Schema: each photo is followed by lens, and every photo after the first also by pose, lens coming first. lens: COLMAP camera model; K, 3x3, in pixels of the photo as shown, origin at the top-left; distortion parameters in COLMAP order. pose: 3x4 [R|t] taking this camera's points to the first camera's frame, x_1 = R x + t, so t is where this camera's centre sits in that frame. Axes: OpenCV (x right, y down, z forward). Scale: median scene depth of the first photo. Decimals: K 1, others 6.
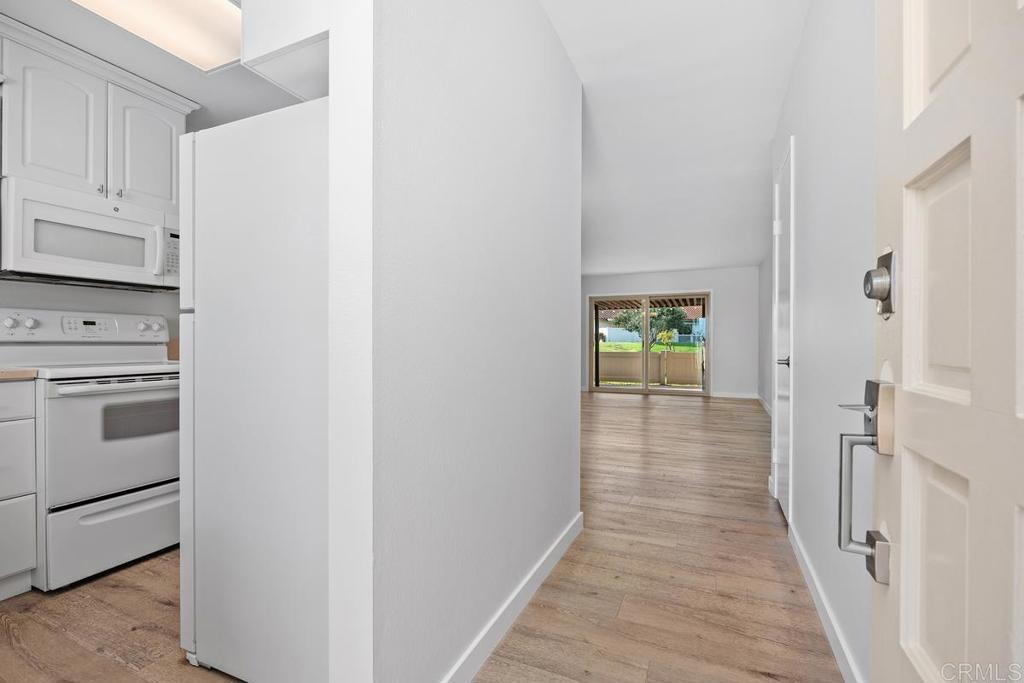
lens RADIAL K [[461.8, 0, 510.6], [0, 461.8, 343.1], [0, 0, 1]] dist [-0.016132, -0.000131]
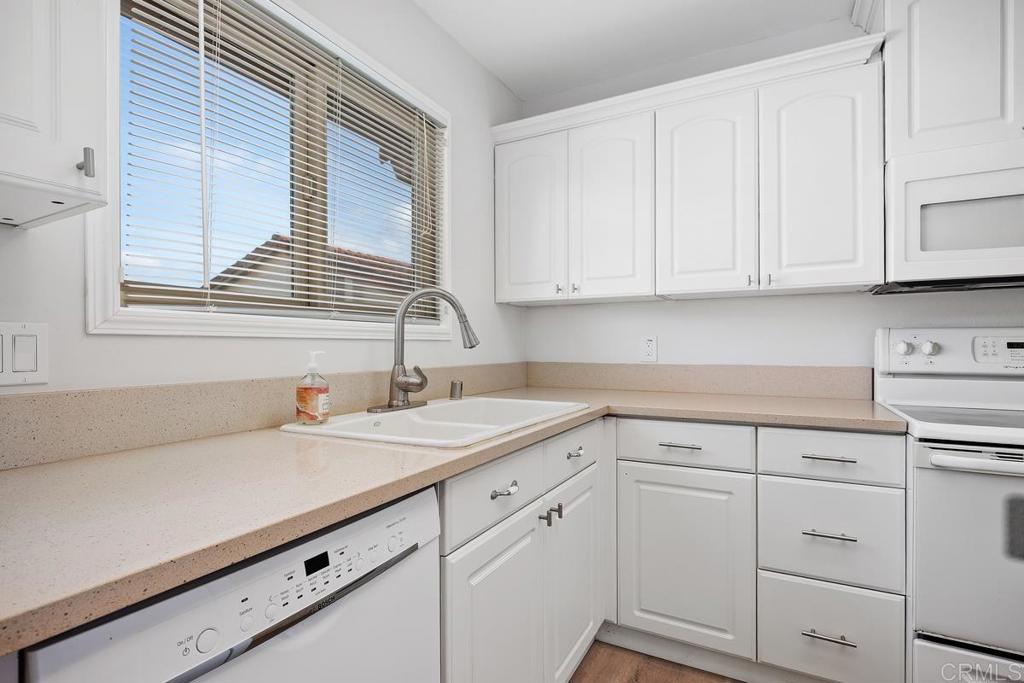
lens RADIAL K [[499.2, 0, 511.0], [0, 499.2, 342.7], [0, 0, 1]] dist [-0.002894, -0.001176]
pose [[-0.085265, -0.000065, -0.996358, -0.209731], [0.002953, 0.999996, -0.000317, -0.057618], [0.996354, -0.002969, -0.085264, 0.419686]]
